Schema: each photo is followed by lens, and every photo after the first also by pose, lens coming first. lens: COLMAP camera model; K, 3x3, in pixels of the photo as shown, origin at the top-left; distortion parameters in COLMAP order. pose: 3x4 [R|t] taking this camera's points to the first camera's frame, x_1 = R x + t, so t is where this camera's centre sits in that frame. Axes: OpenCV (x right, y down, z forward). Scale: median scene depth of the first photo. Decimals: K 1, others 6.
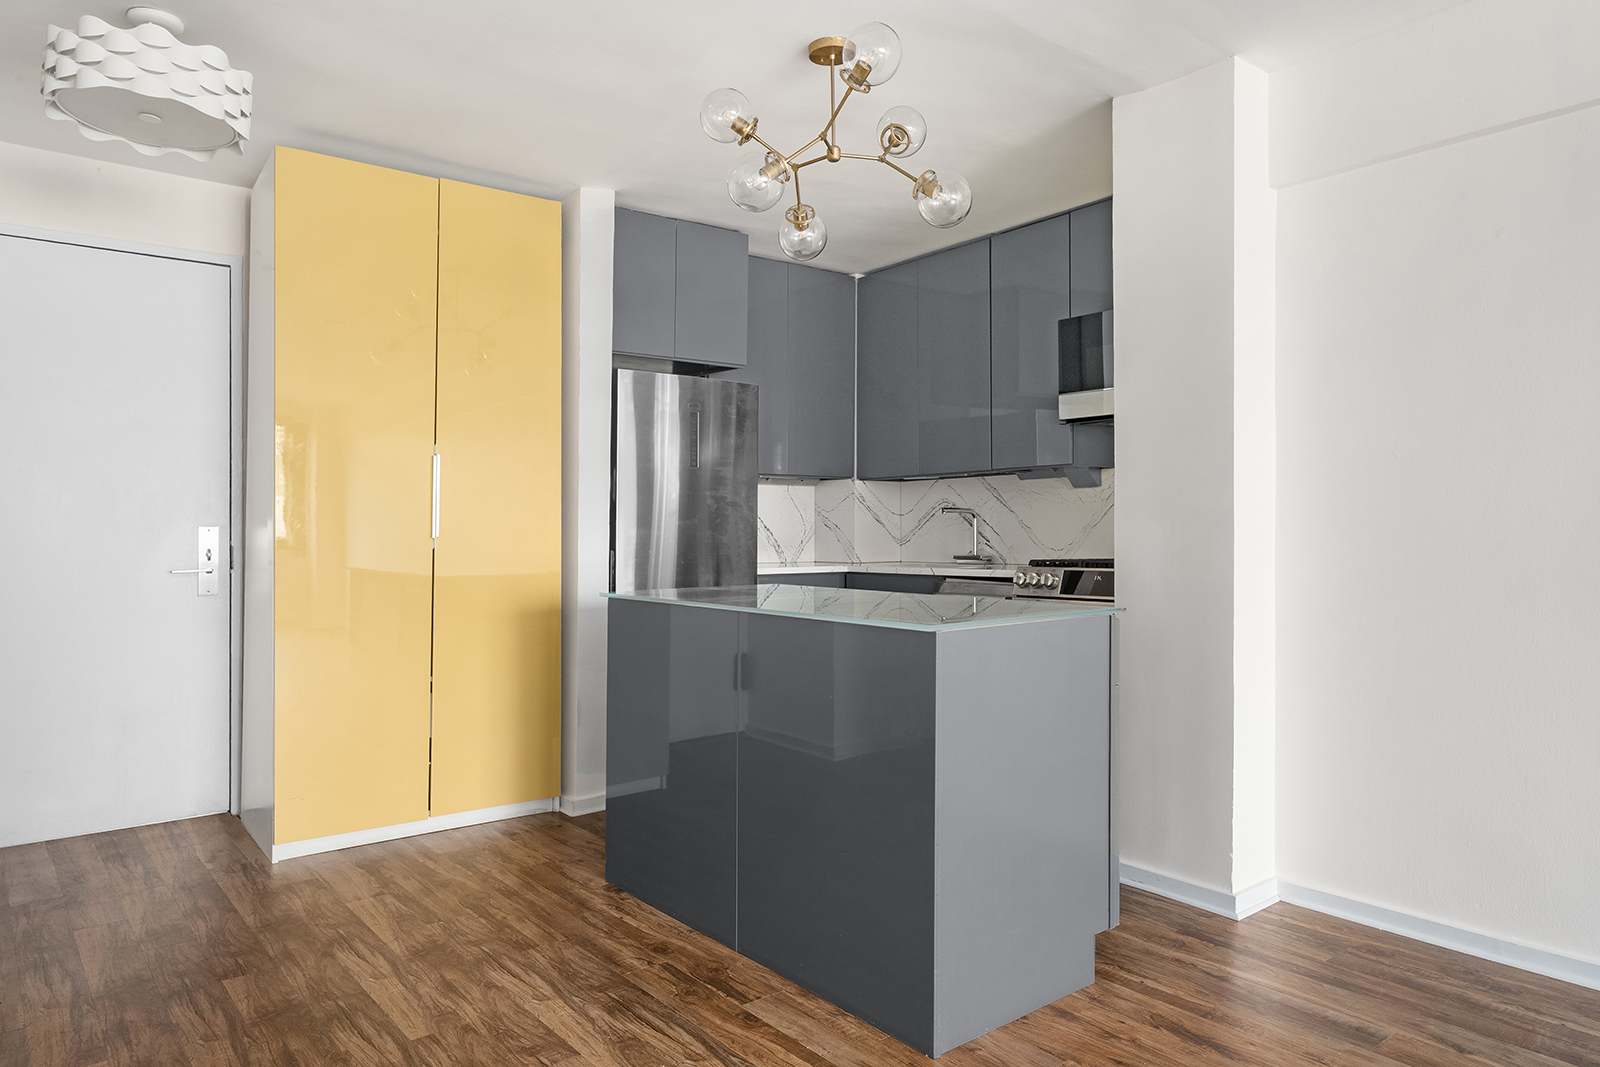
lens RADIAL K [[1037.2, 0, 800.0], [0, 1037.2, 533.5], [0, 0, 1]] dist [-0.000386, -0.000184]
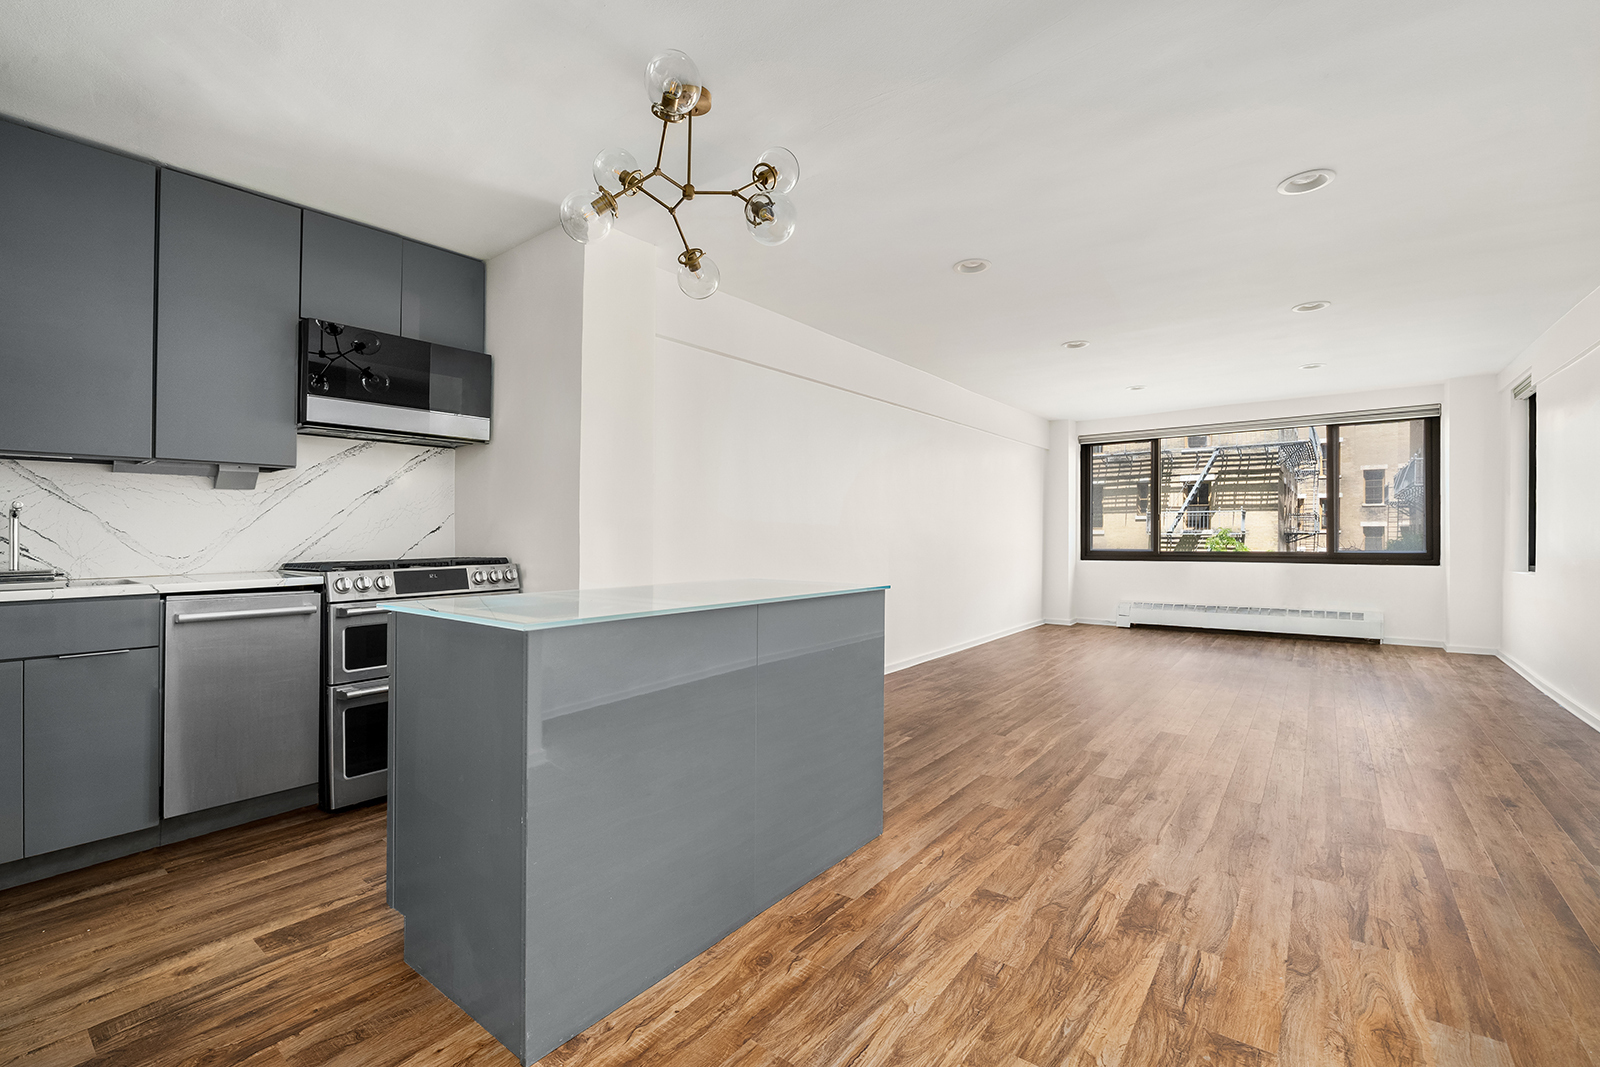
lens RADIAL K [[670.1, 0, 800.0], [0, 670.1, 533.5], [0, 0, 1]] dist [-0.003053, -0.000255]
pose [[-0.216426, 0.003371, 0.976293, -0.814451], [0.003796, 0.999989, -0.002611, -0.000823], [-0.976292, 0.003141, -0.216437, 1.178497]]
